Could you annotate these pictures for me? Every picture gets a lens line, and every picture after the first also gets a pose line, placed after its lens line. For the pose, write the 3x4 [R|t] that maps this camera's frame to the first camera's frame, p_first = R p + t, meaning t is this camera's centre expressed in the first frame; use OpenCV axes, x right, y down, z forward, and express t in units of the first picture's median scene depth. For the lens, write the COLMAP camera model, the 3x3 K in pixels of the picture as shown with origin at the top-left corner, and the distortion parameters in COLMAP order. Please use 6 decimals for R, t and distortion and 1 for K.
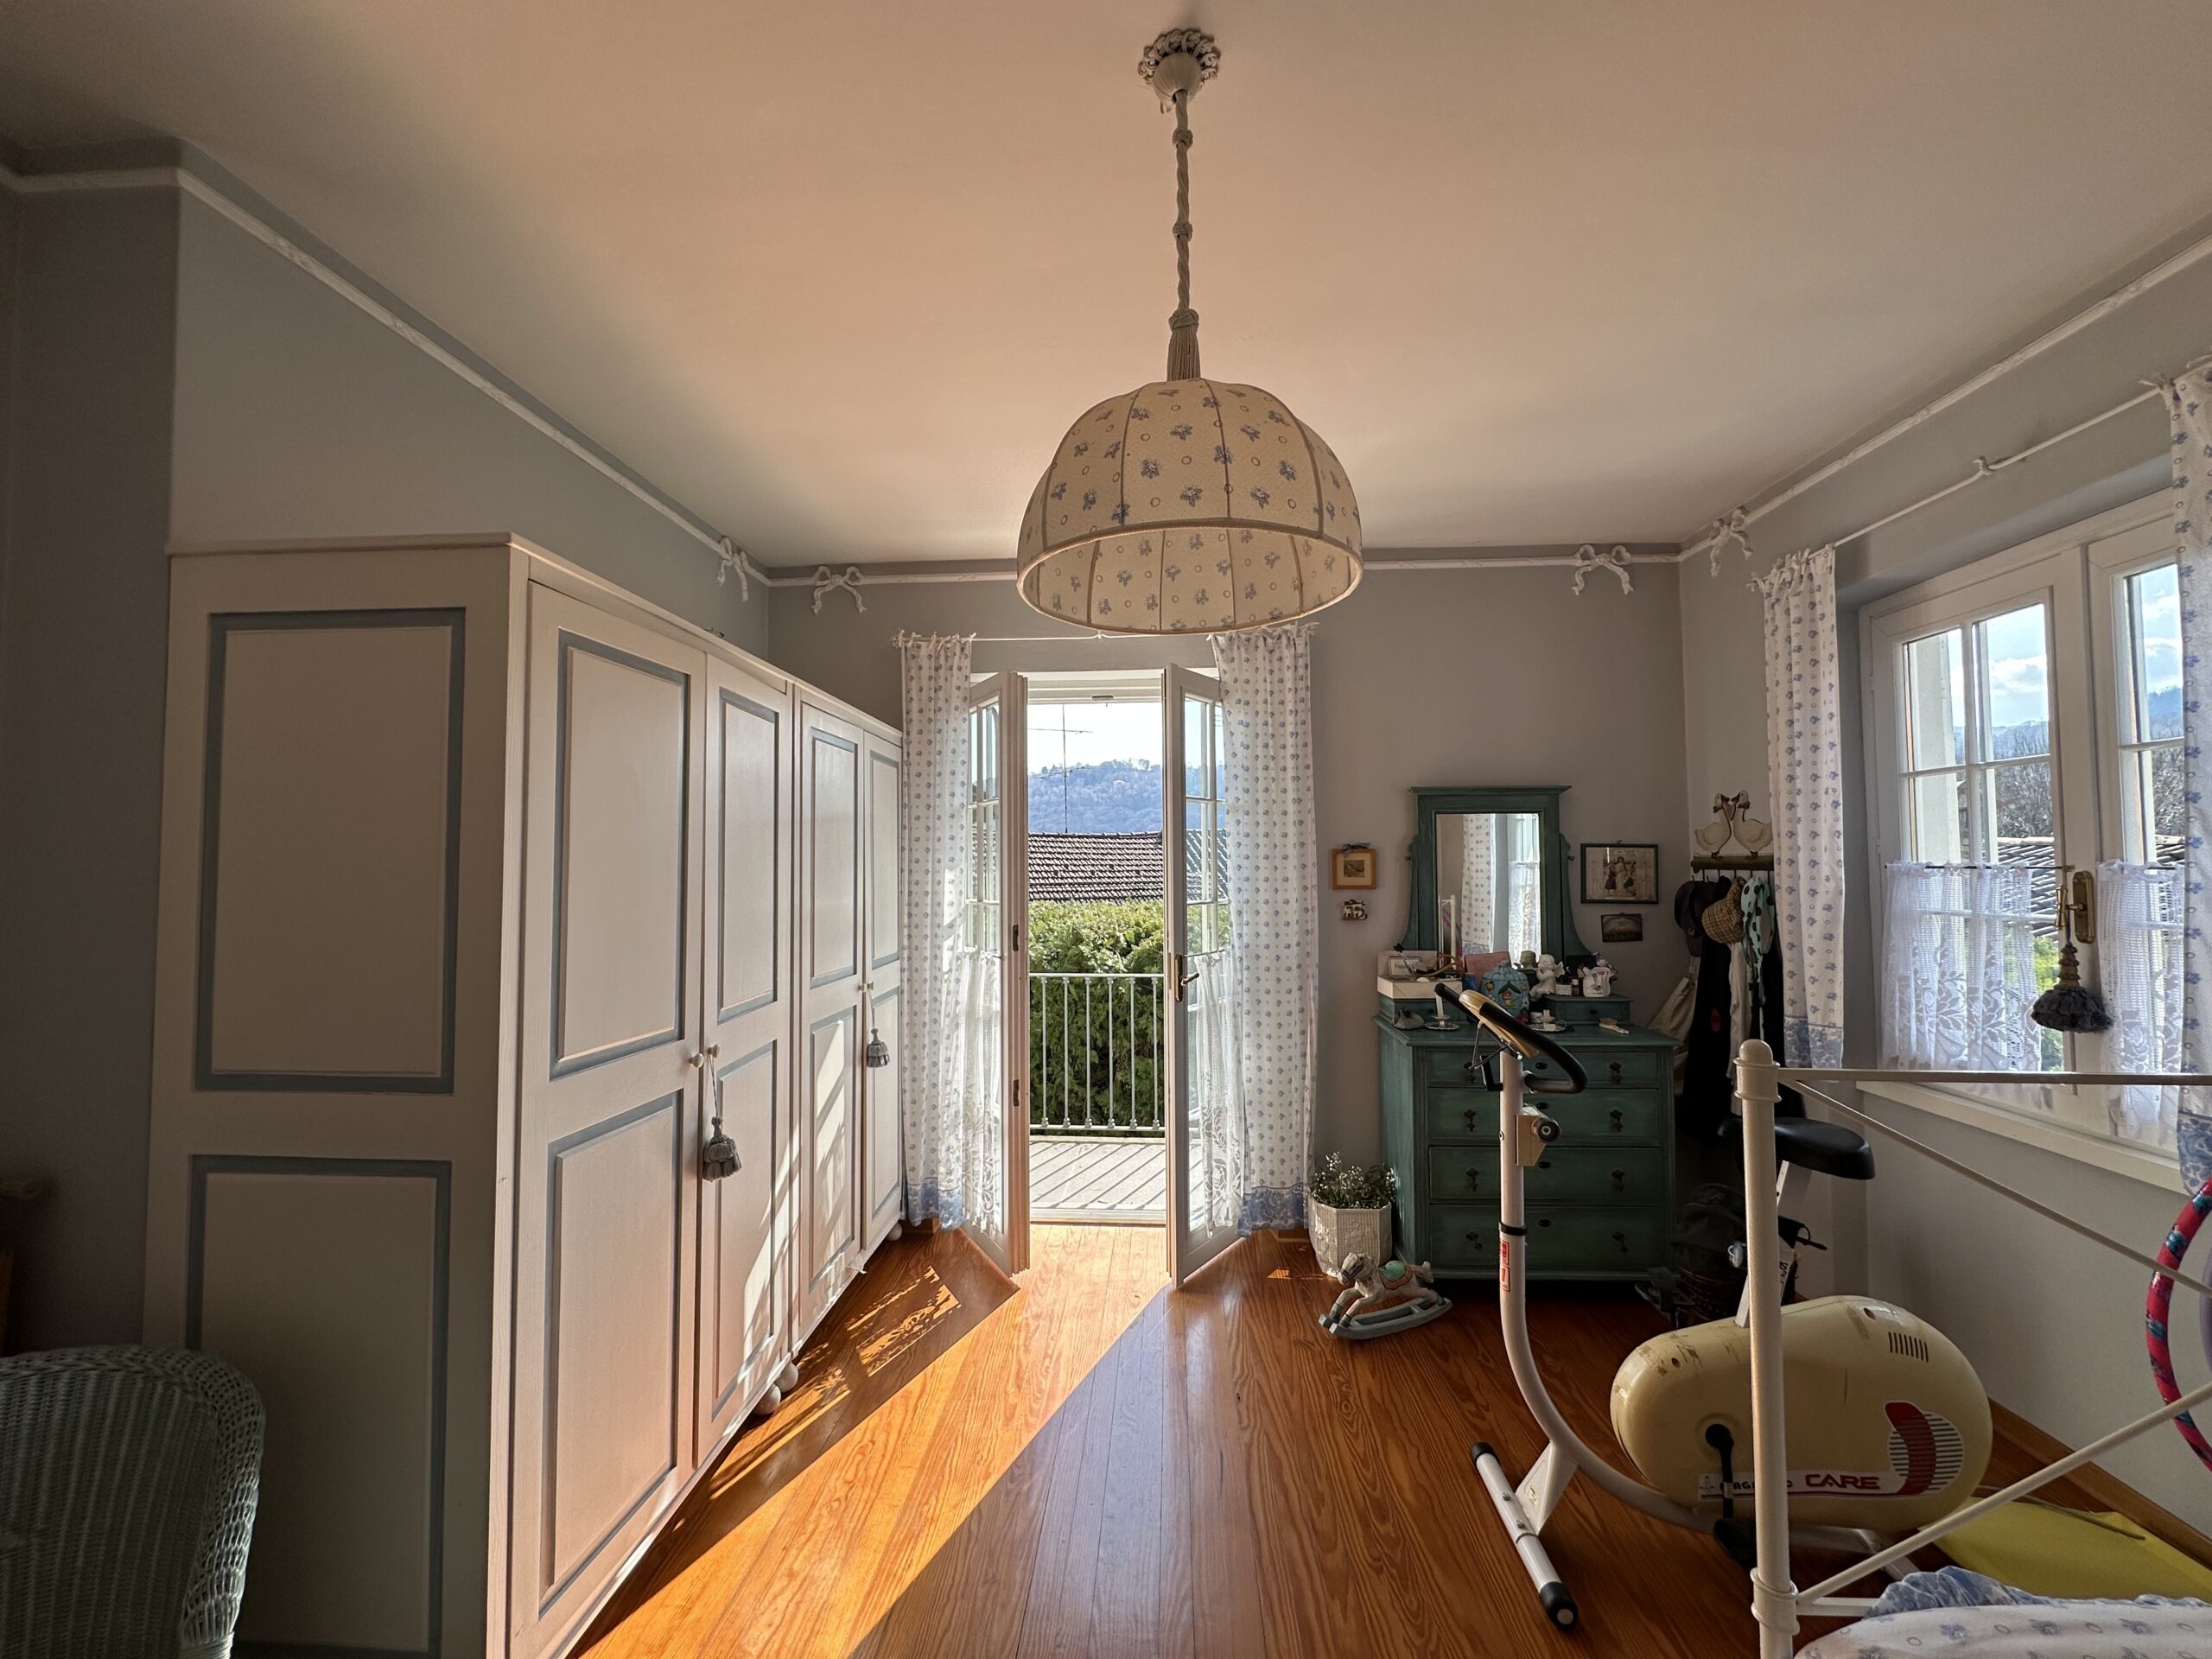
lens RADIAL K [[878.5, 0, 1111.5], [0, 878.5, 834.8], [0, 0, 1]] dist [-0.003718, 0.000602]
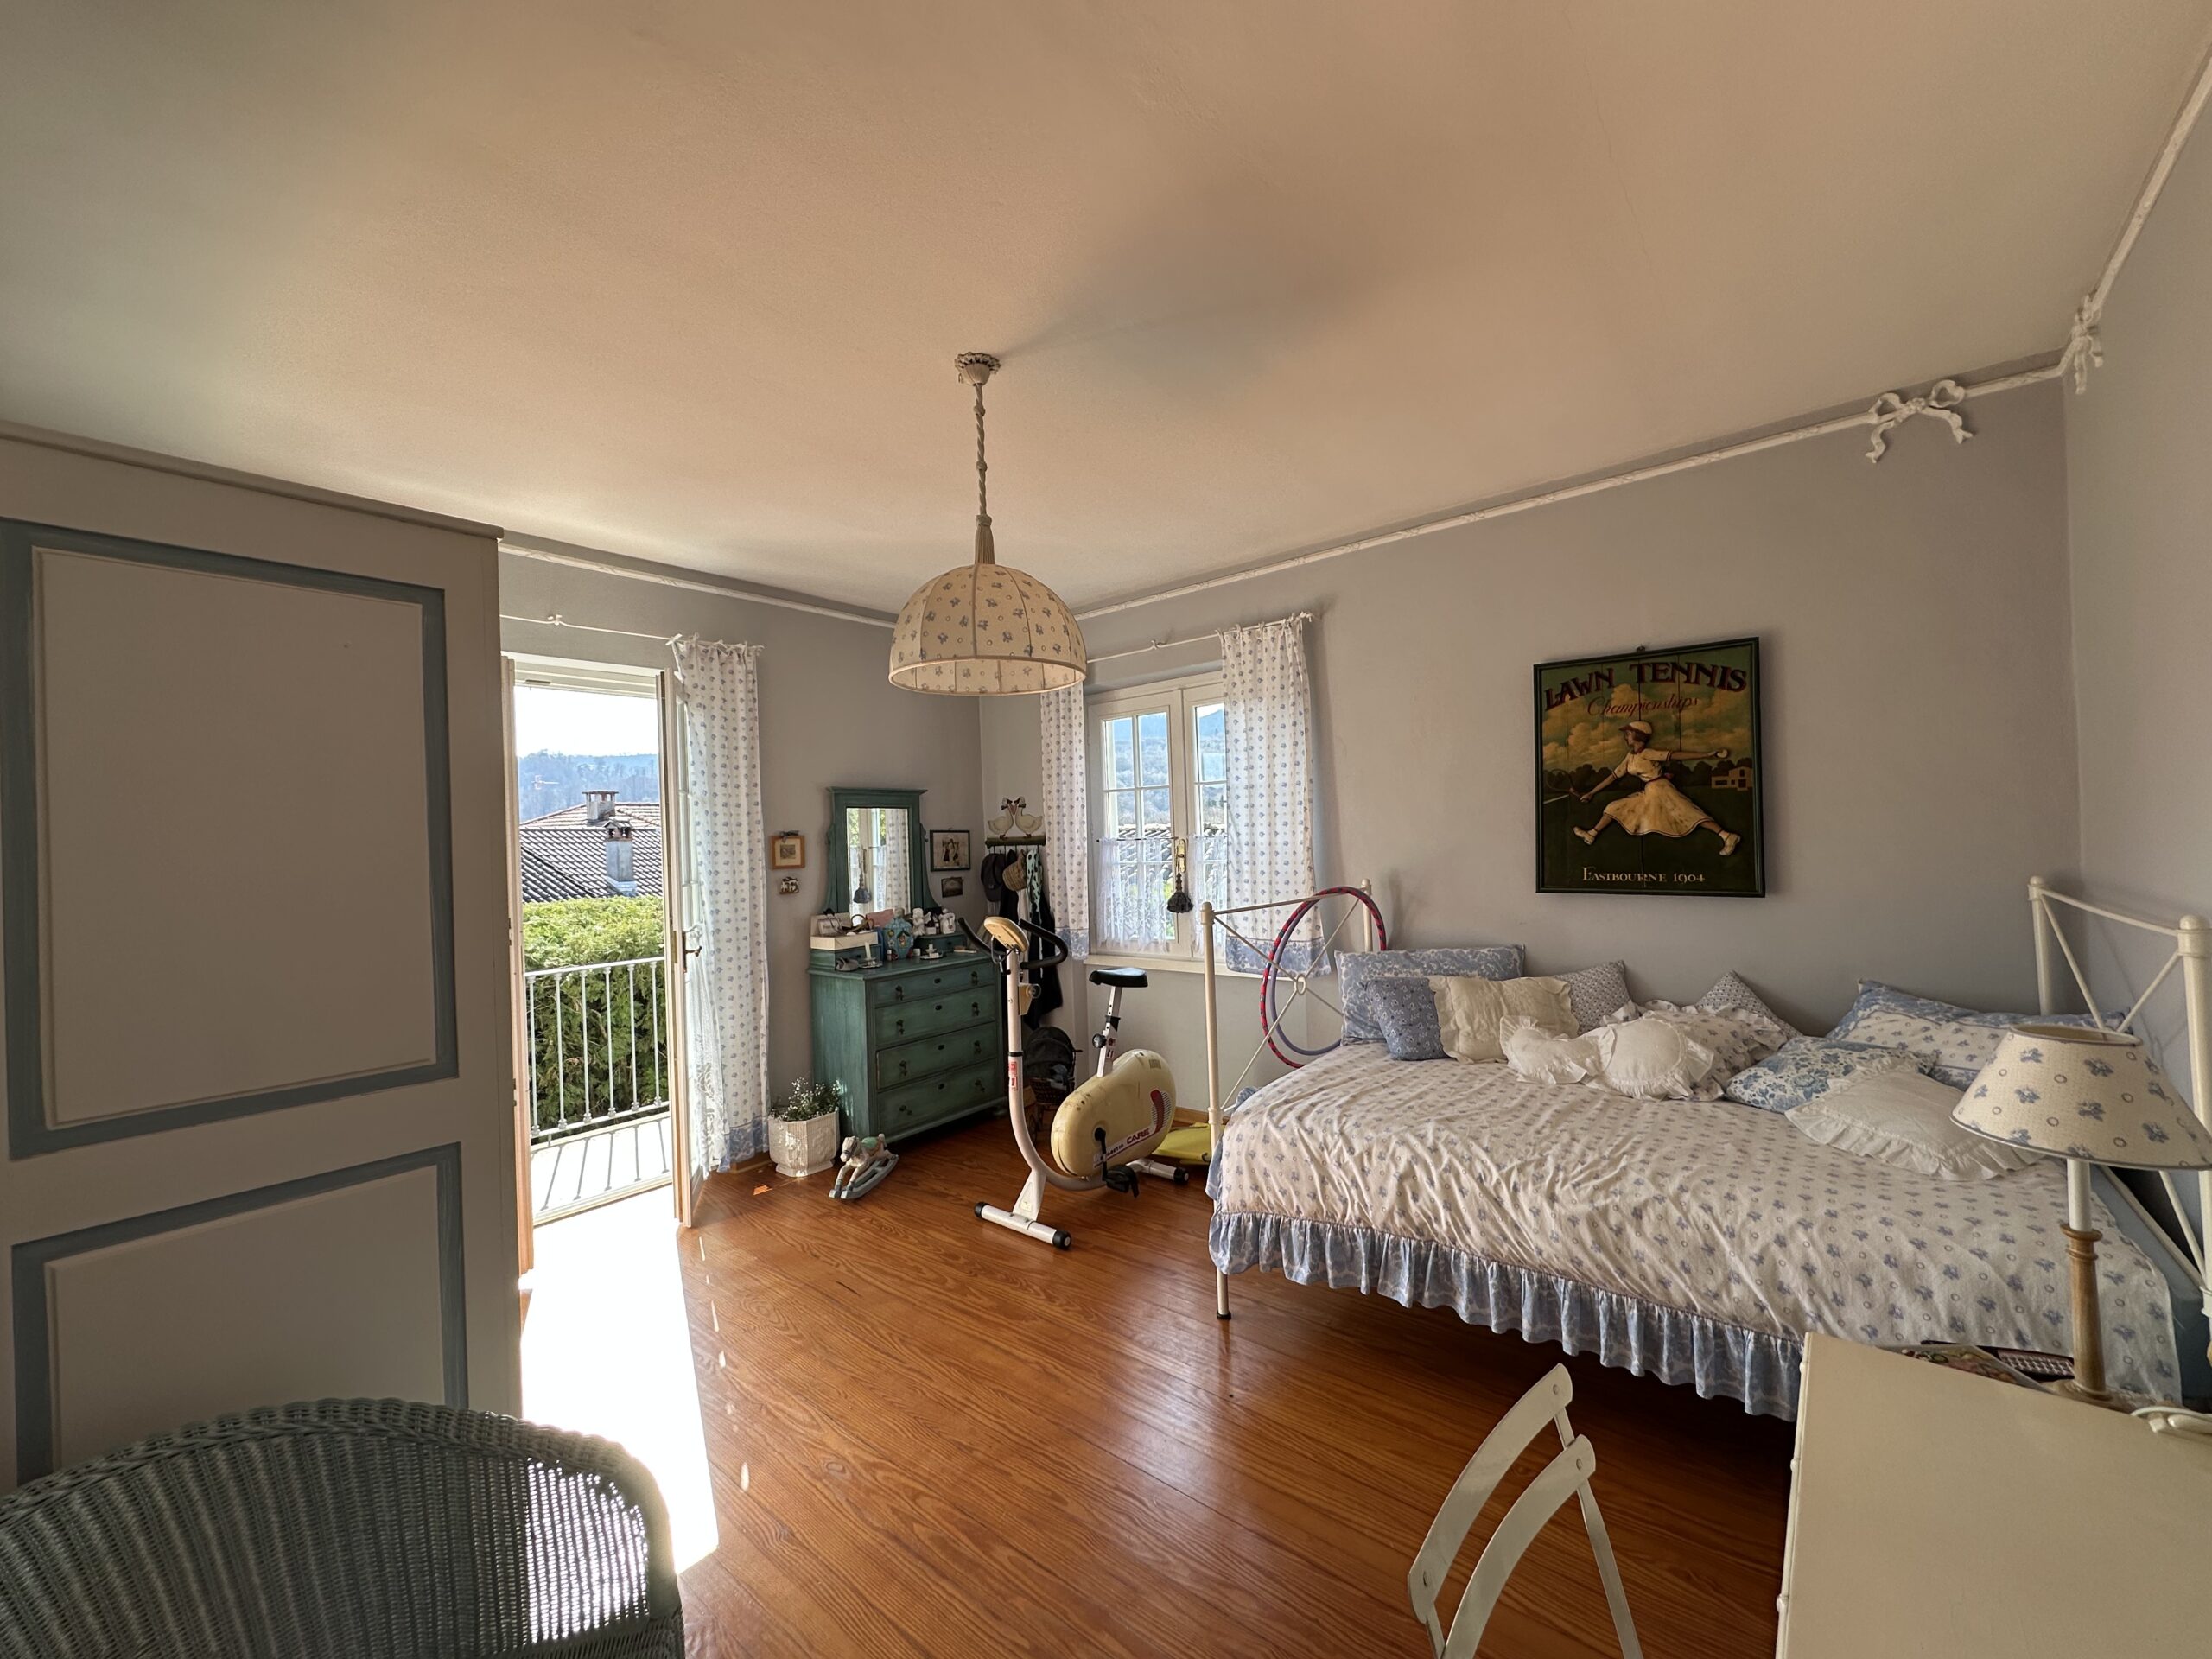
lens RADIAL K [[878.5, 0, 1106.5], [0, 878.5, 834.1], [0, 0, 1]] dist [-0.003718, 0.000602]
pose [[0.587552, -0.008847, 0.809138, -0.512026], [0.002806, 0.999956, 0.008896, 0.005030], [-0.809182, -0.002956, 0.587551, -0.088896]]
